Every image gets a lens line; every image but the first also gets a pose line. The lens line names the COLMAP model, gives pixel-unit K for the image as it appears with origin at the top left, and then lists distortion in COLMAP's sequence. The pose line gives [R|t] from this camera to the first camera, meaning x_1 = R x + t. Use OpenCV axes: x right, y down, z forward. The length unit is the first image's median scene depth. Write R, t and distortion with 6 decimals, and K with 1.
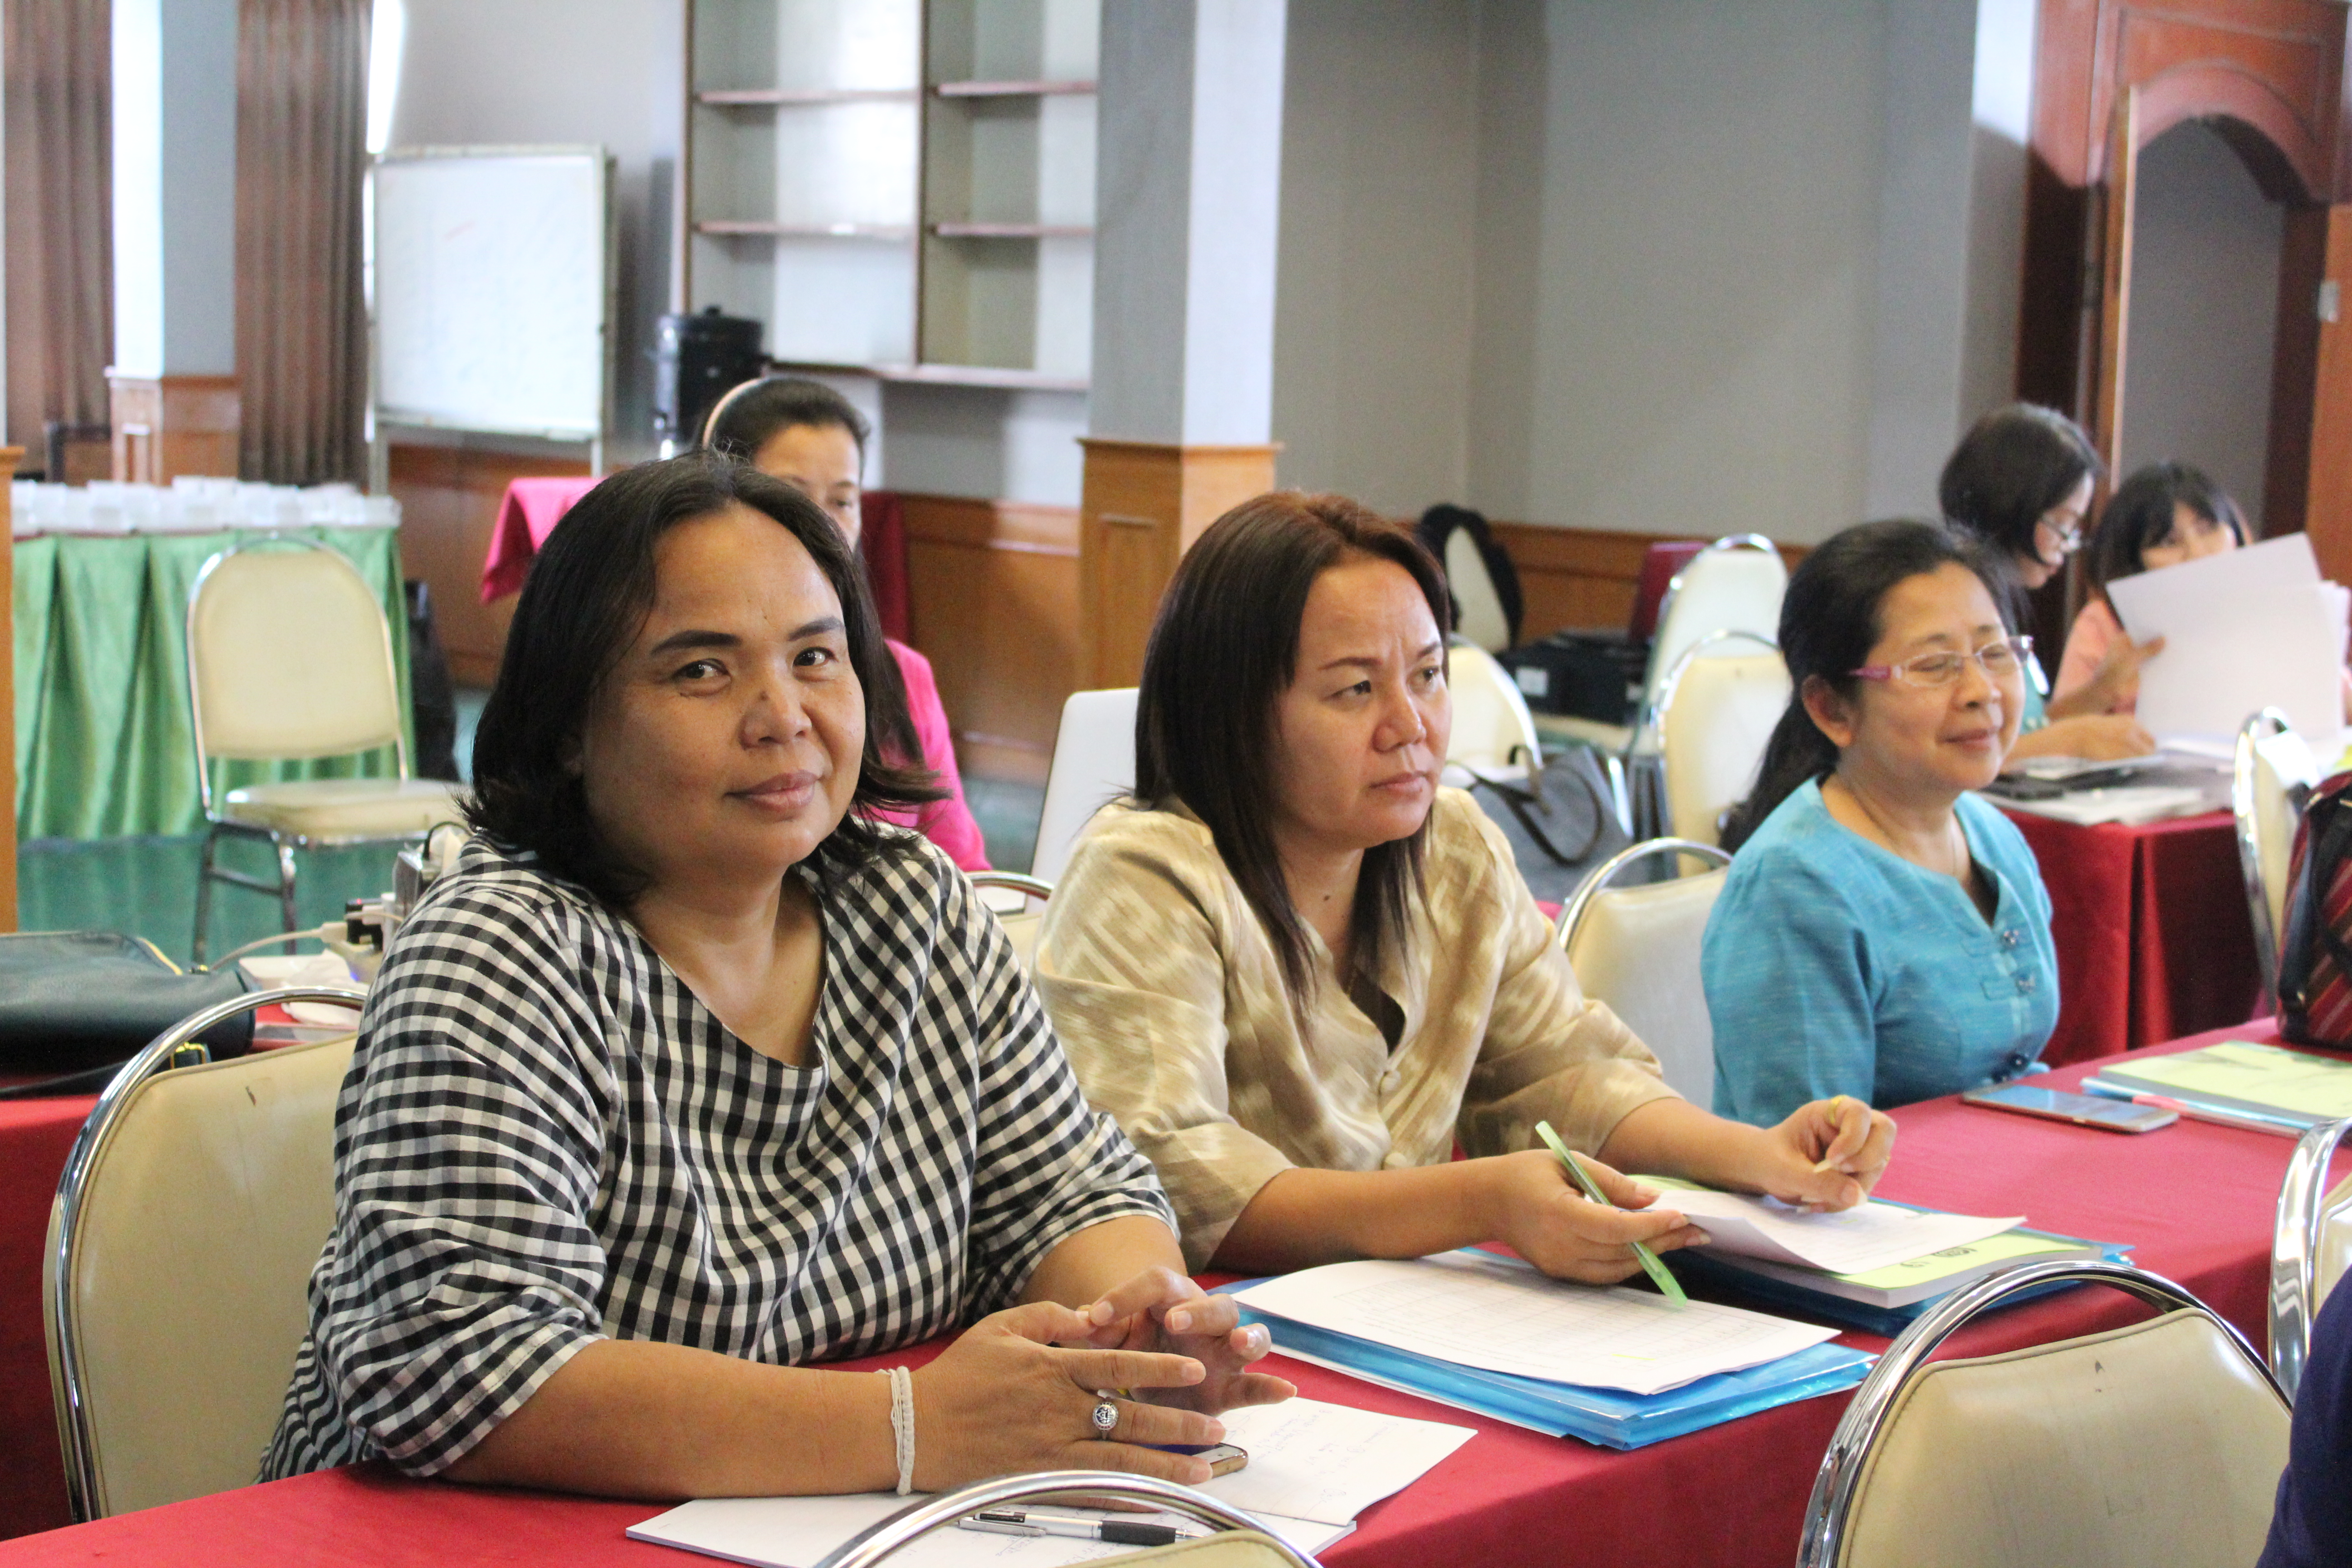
lens RADIAL K [[3596.0, 0, 1176.0], [0, 3596.0, 784.0], [0, 0, 1]] dist [-0.030382, 0.065160]
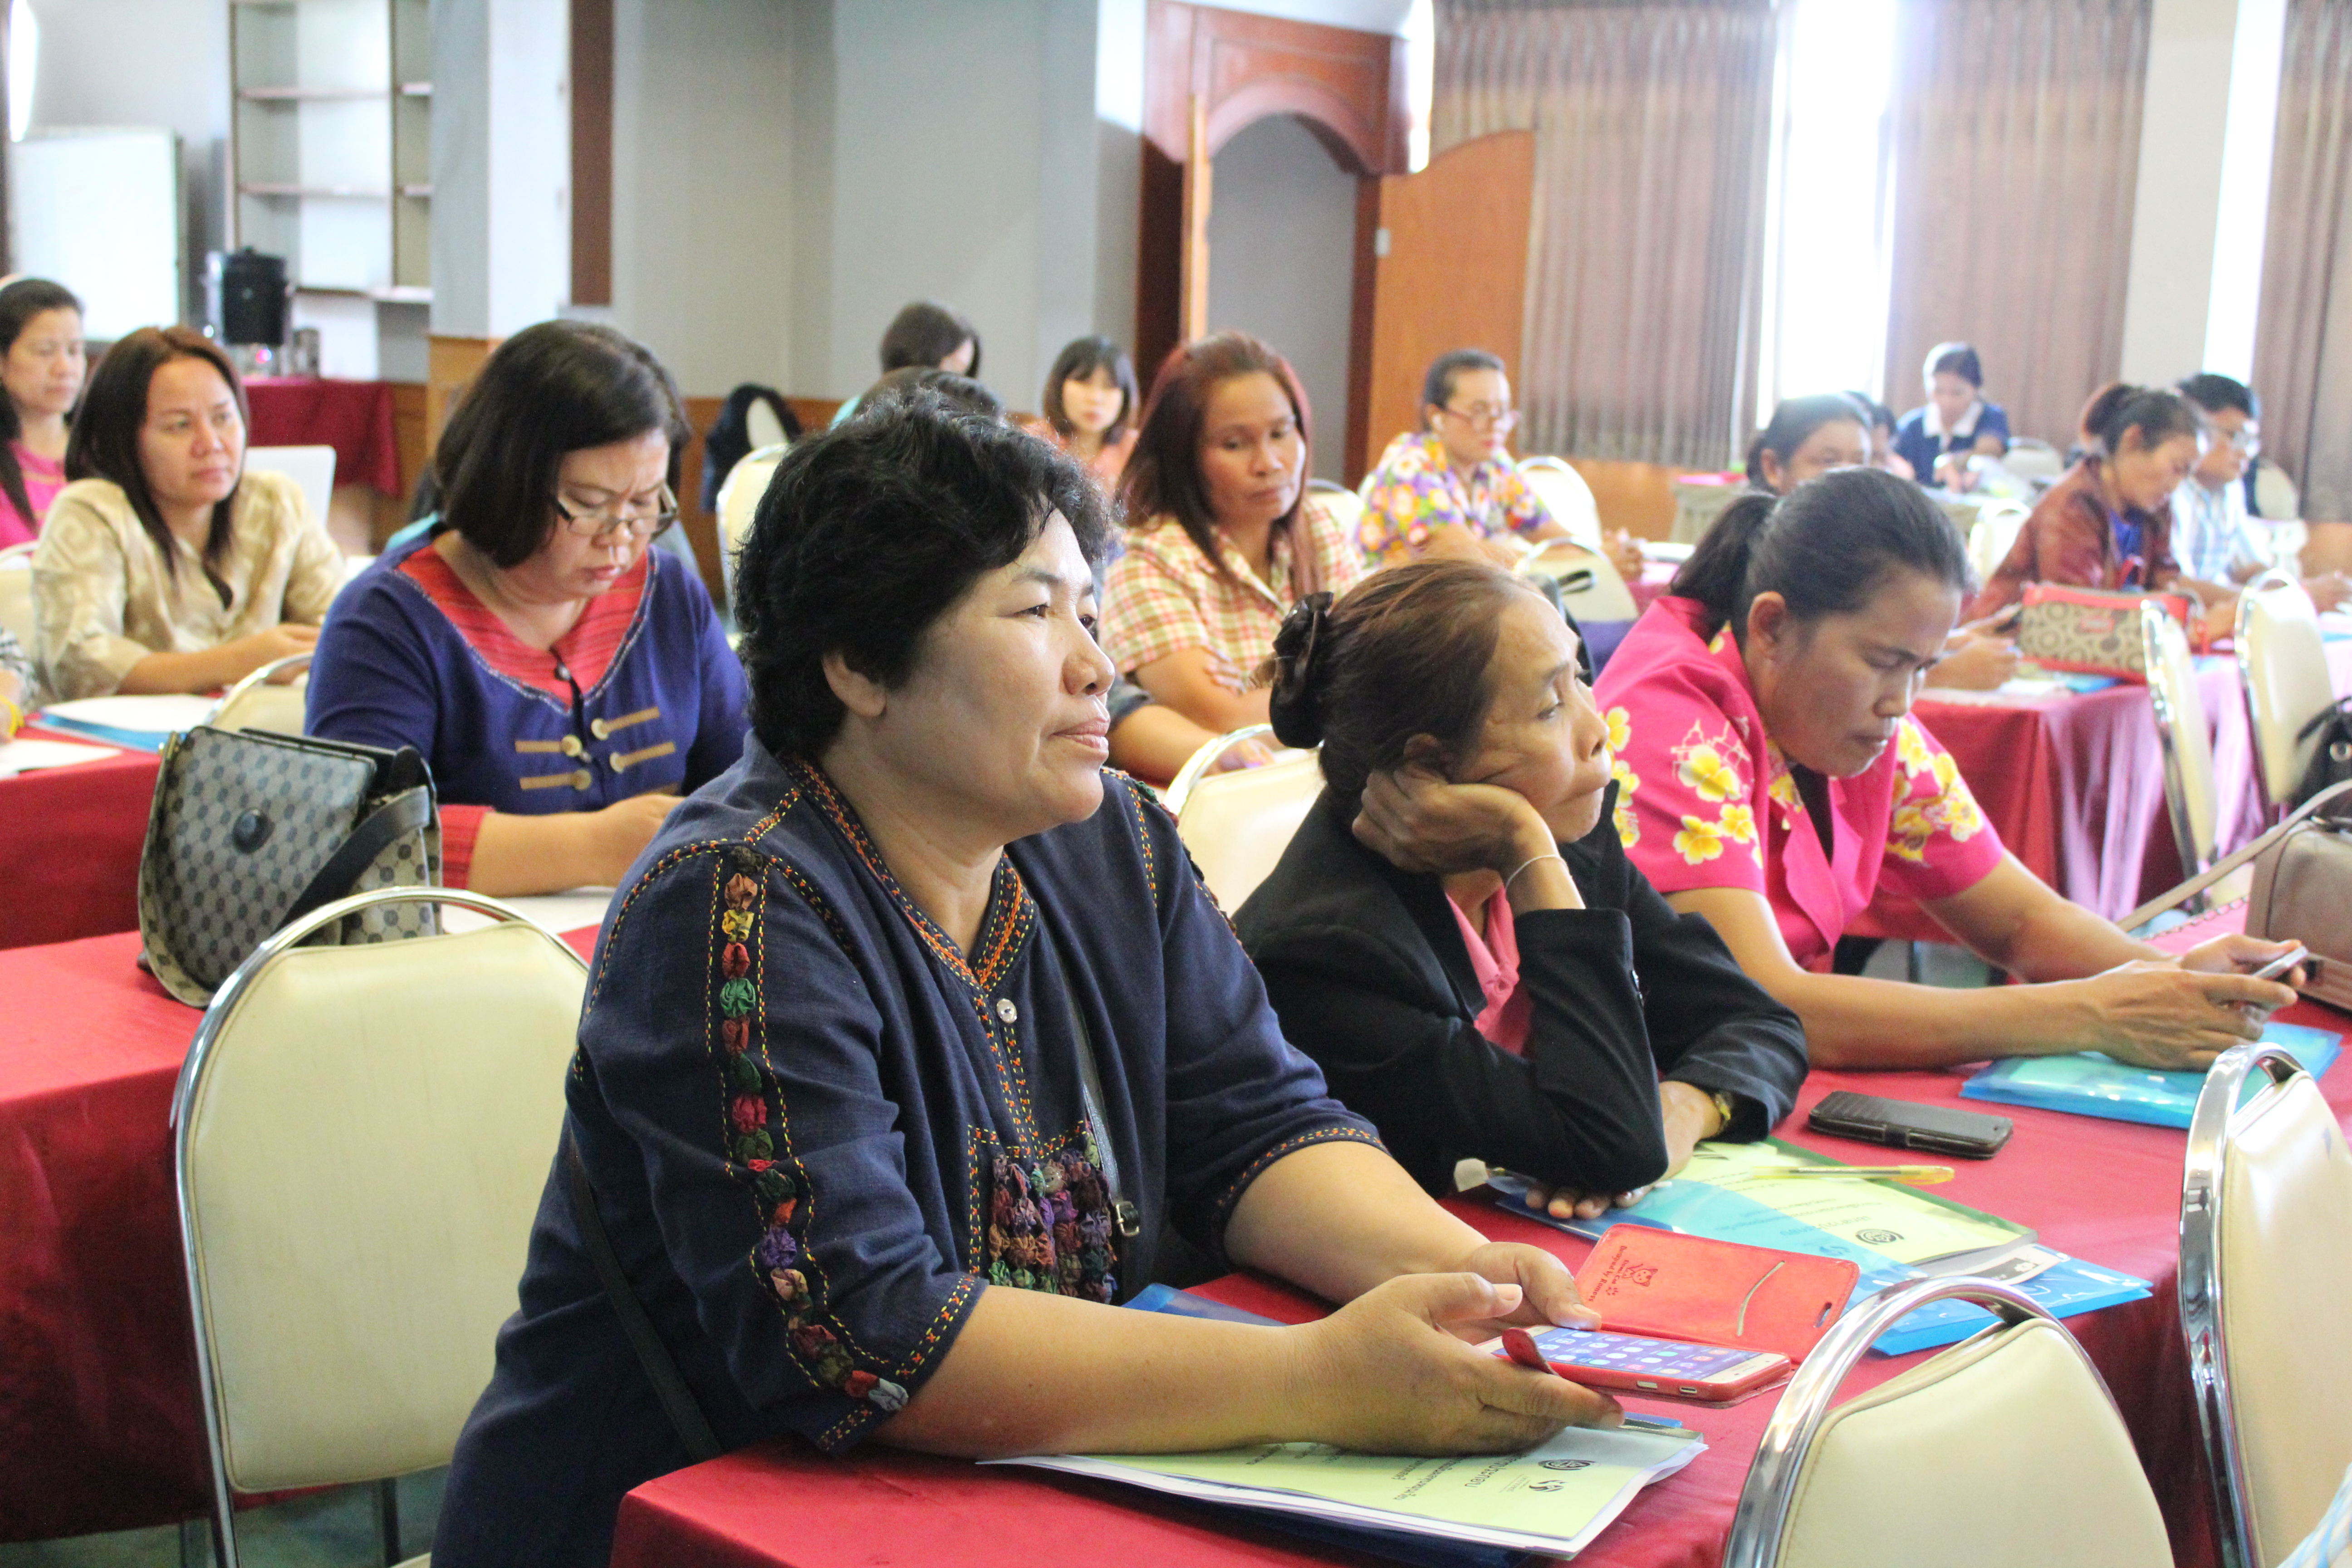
lens RADIAL K [[3008.1, 0, 1143.2], [0, 3008.1, 777.5], [0, 0, 1]] dist [-0.102066, 0.241536]
pose [[0.996642, -0.009923, 0.081280, 0.165817], [0.006708, 0.999188, 0.039736, 0.039126], [-0.081608, -0.039058, 0.995899, -0.248227]]
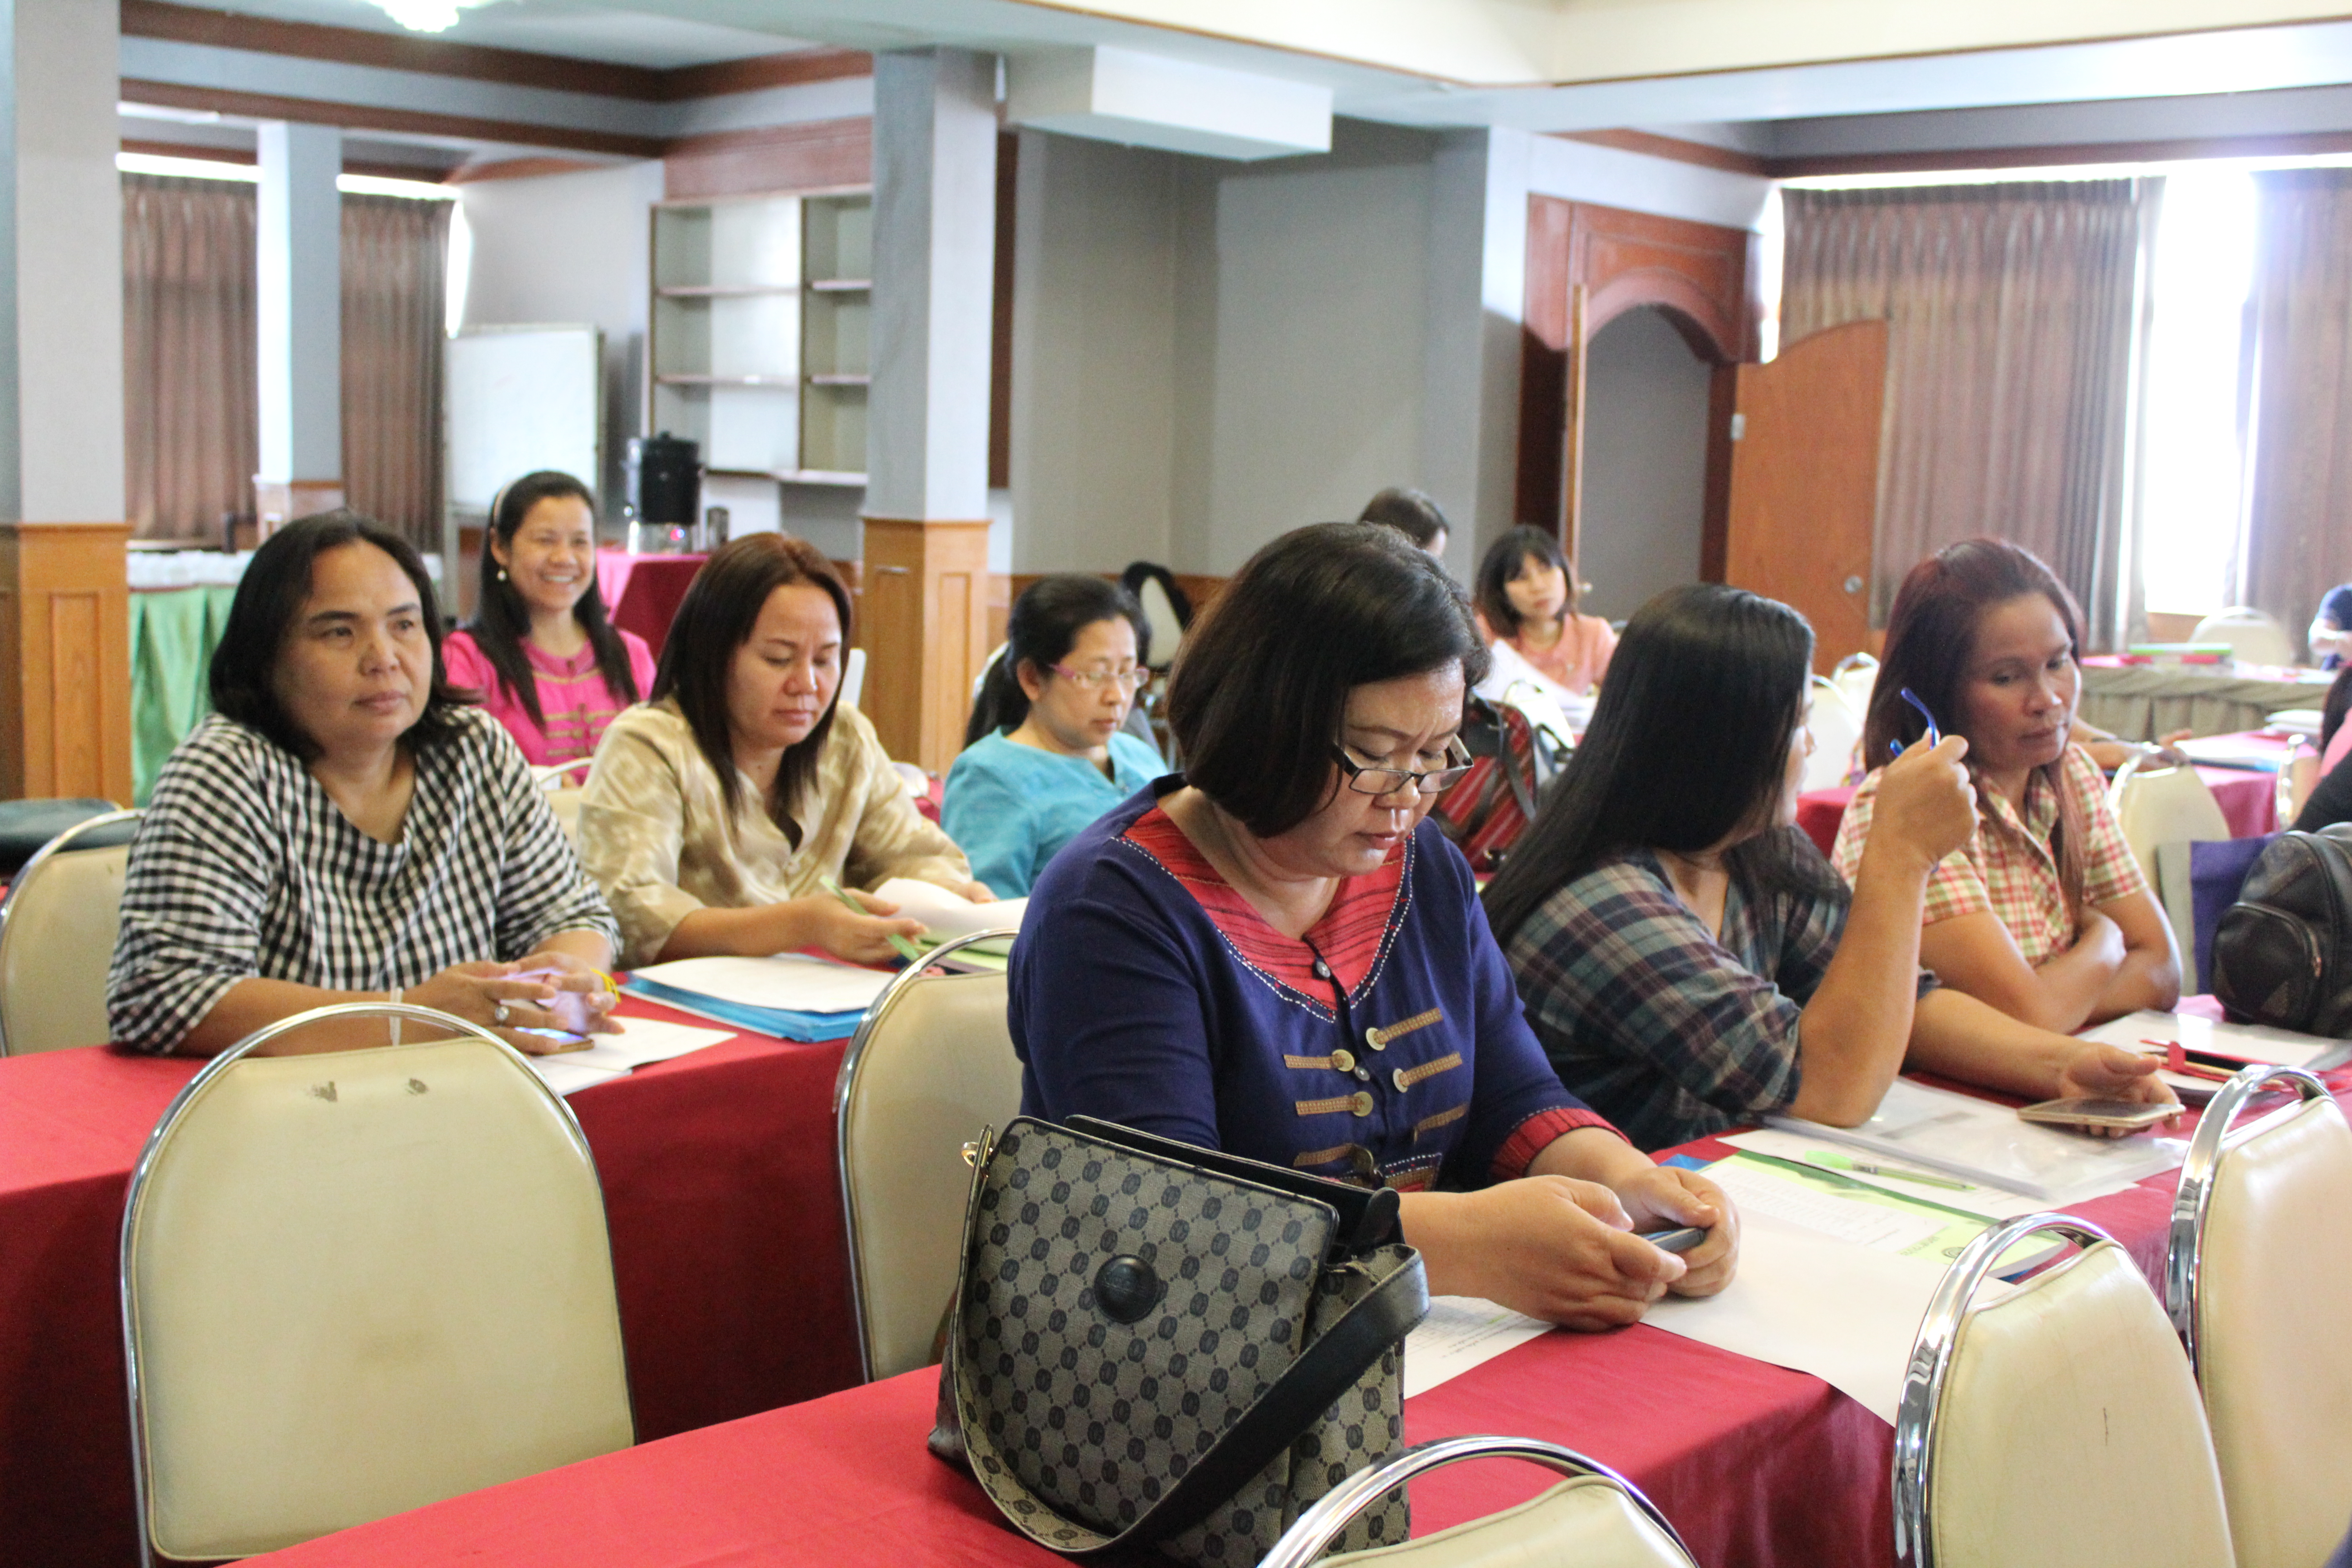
lens RADIAL K [[2589.4, 0, 1176.0], [0, 2589.4, 784.0], [0, 0, 1]] dist [-0.088589, 0.036566]
pose [[0.999827, -0.002727, 0.018398, 0.086517], [0.002702, 0.999995, 0.001383, 0.016048], [-0.018401, -0.001333, 0.999830, -0.094298]]
